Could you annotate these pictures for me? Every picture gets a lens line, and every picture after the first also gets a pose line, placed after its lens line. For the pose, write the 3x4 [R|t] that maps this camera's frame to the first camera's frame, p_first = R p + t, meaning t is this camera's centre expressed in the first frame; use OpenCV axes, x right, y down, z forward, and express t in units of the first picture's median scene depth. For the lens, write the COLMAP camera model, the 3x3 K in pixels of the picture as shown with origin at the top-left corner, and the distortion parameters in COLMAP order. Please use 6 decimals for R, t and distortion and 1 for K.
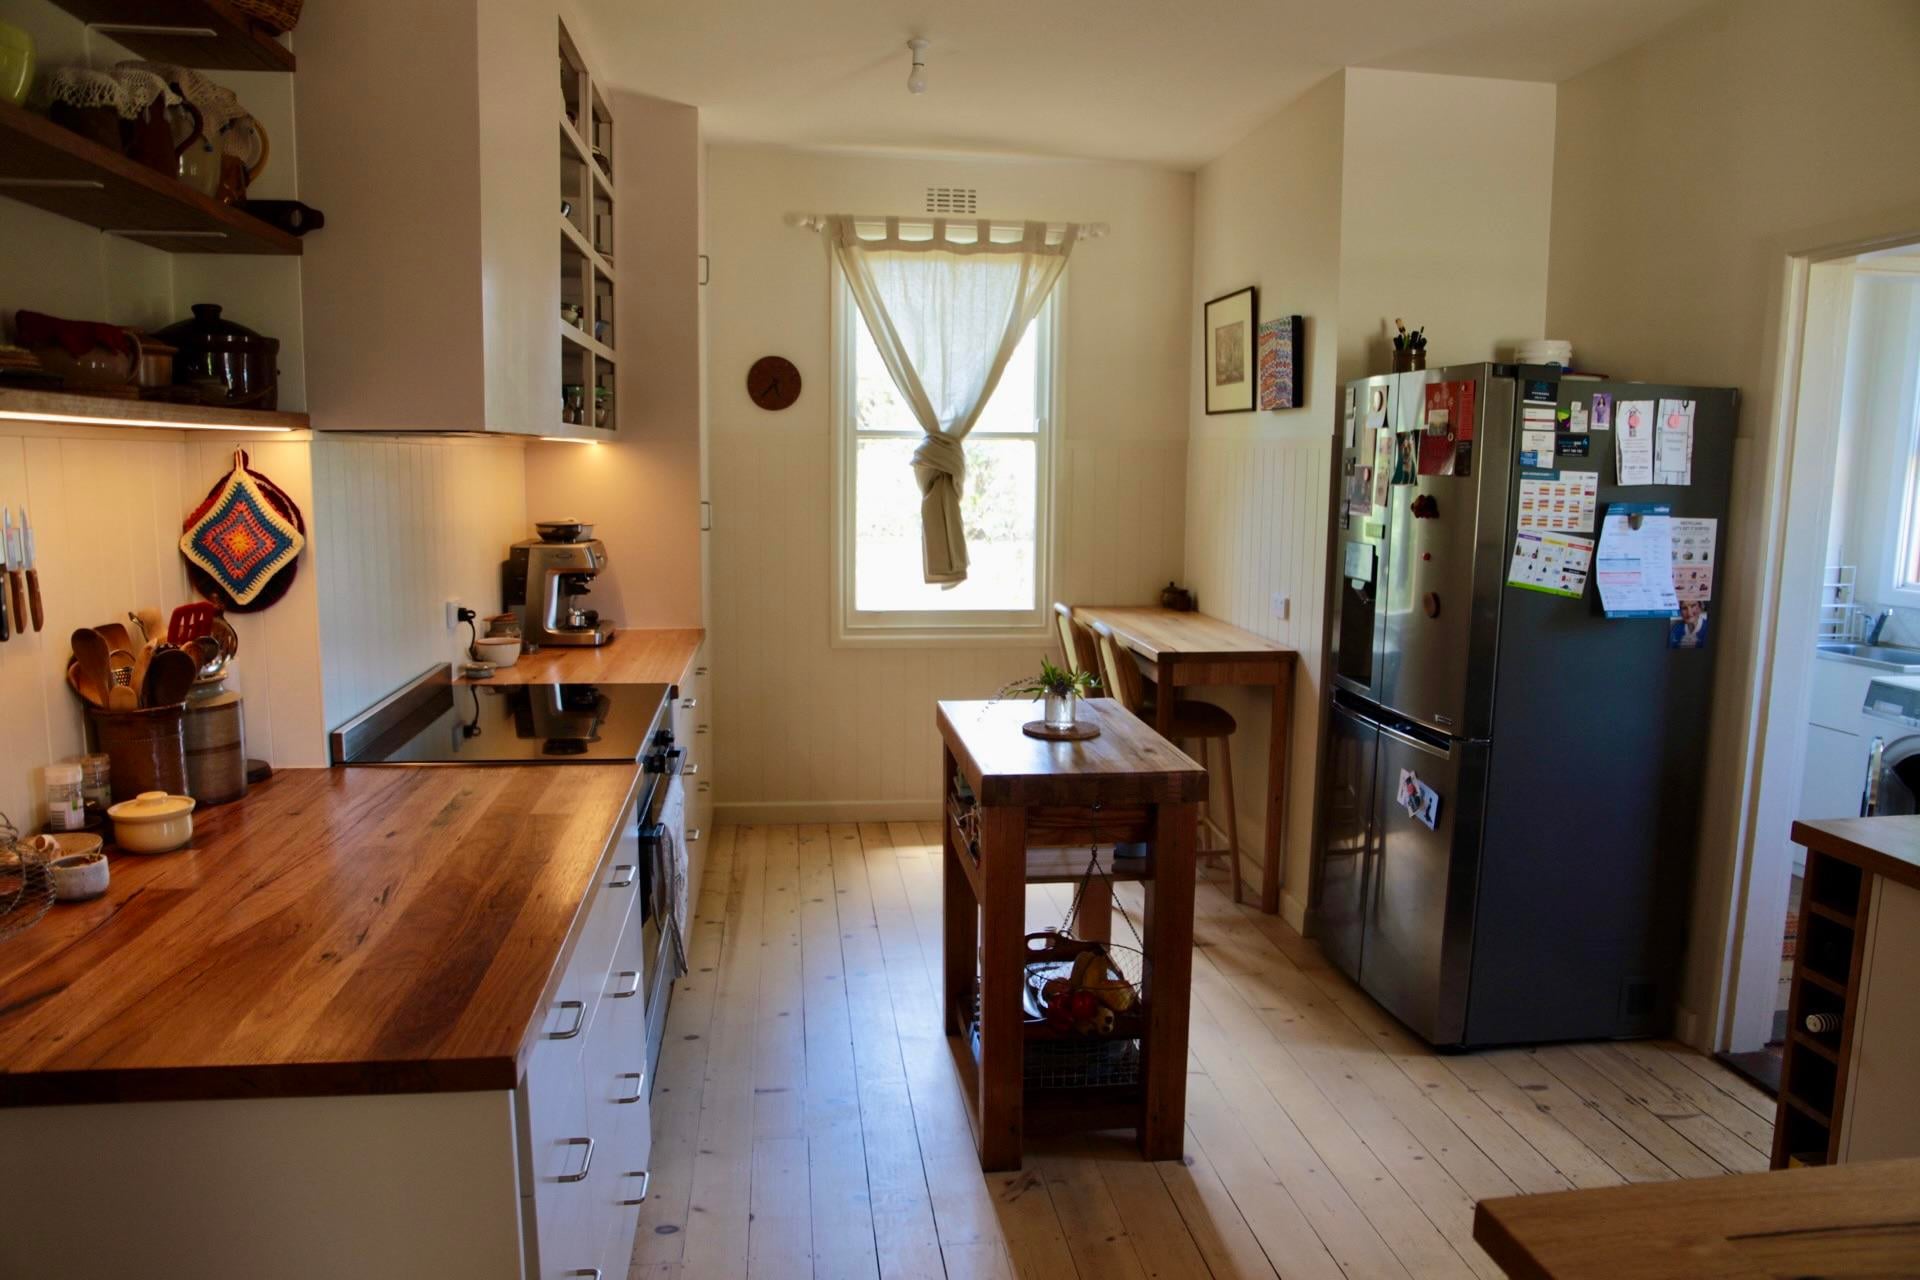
lens RADIAL K [[1364.4, 0, 960.0], [0, 1364.4, 640.0], [0, 0, 1]] dist [-0.160157, 0.132073]
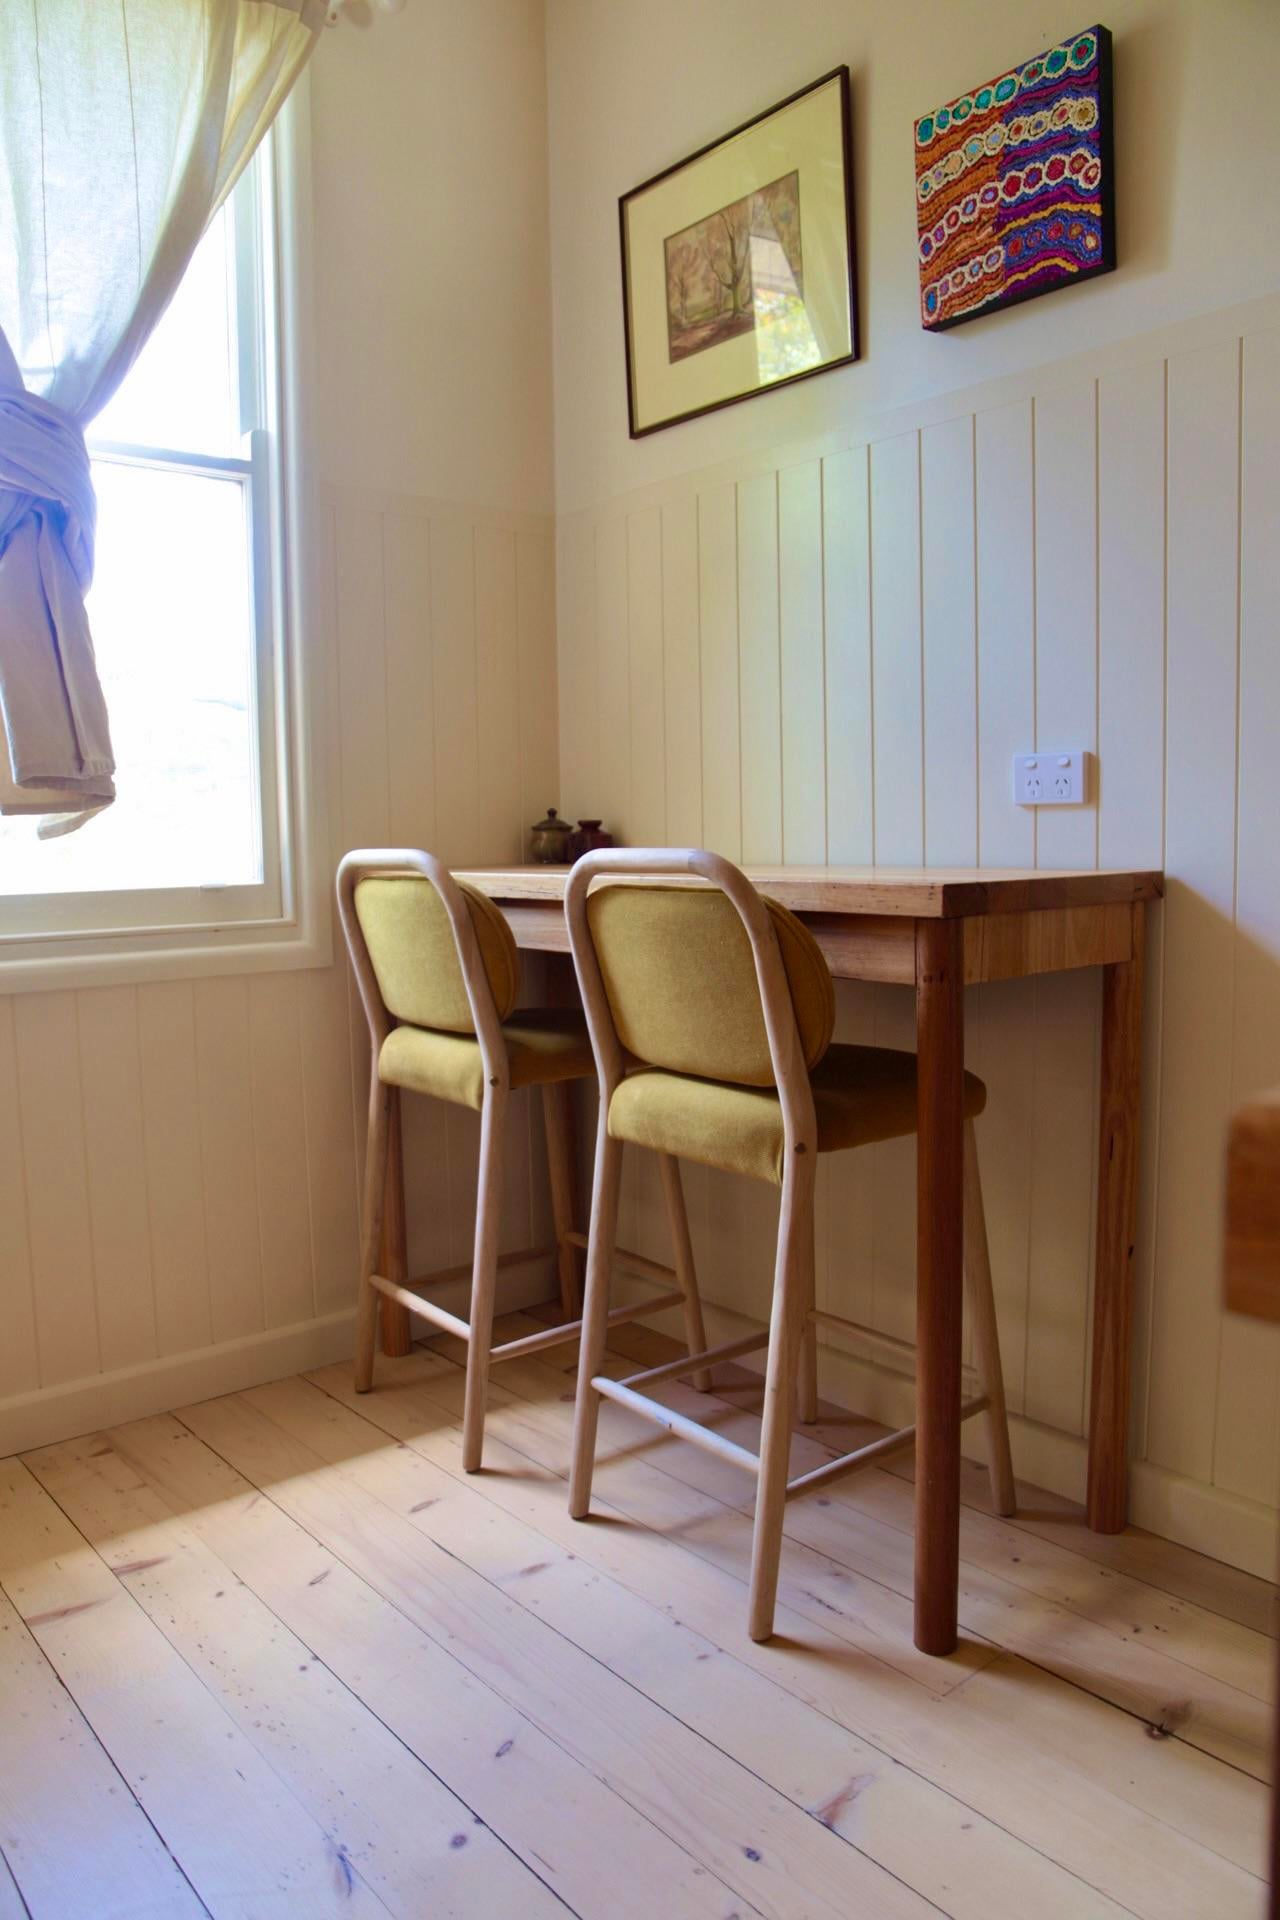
lens RADIAL K [[1364.4, 0, 640.0], [0, 1364.4, 960.0], [0, 0, 1]] dist [-0.160157, 0.132073]
pose [[0.835651, -0.076832, 0.543860, -0.082516], [0.104821, 0.994278, -0.020596, 0.023517], [-0.539166, 0.074219, 0.838923, 0.654926]]
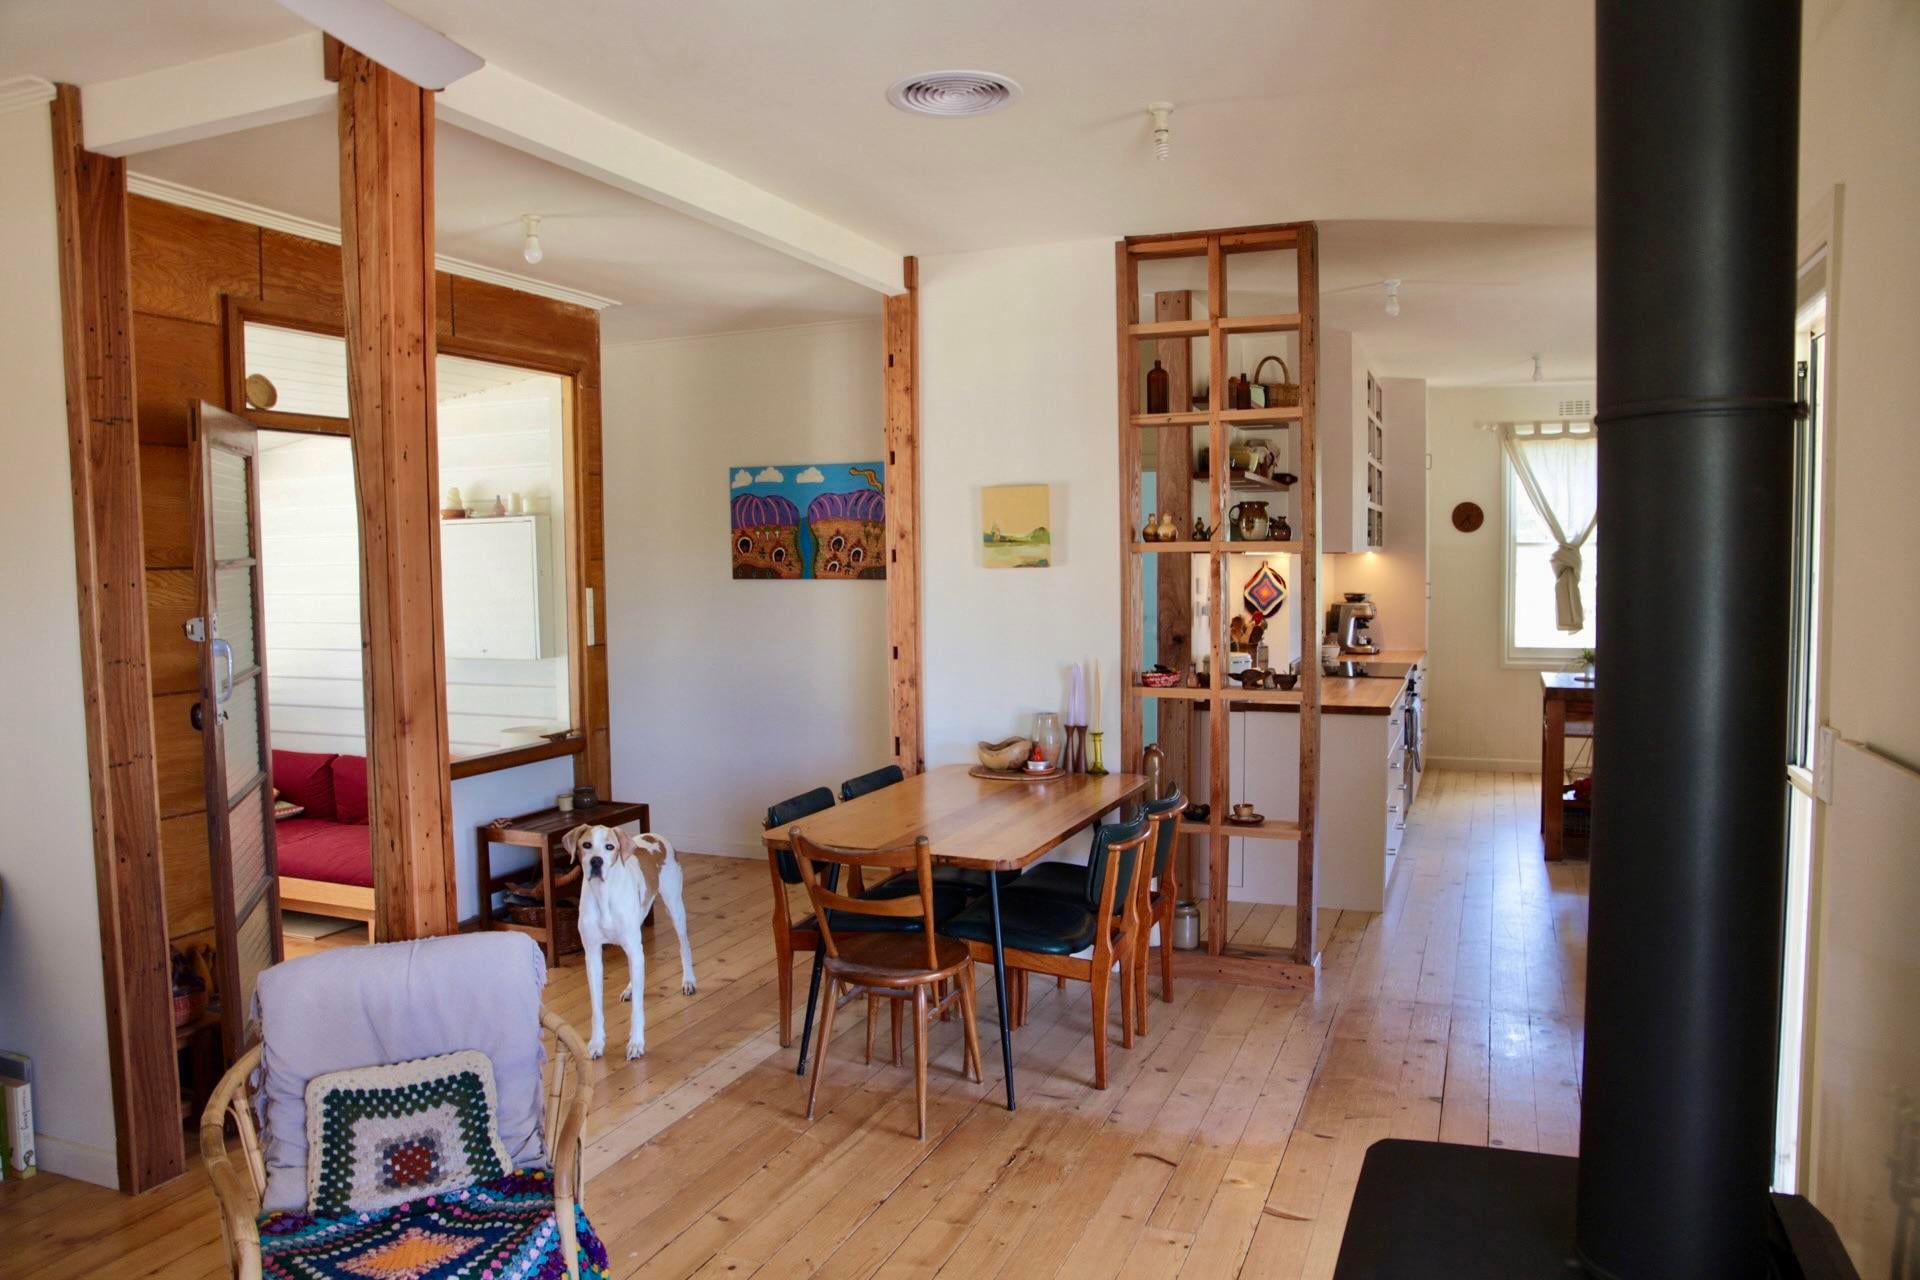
lens RADIAL K [[1364.4, 0, 960.0], [0, 1364.4, 640.0], [0, 0, 1]] dist [-0.160157, 0.132073]
pose [[0.875137, 0.014419, -0.483661, 0.131543], [-0.046742, 0.997400, -0.054841, 0.100629], [0.481613, 0.070600, 0.873536, -0.856133]]
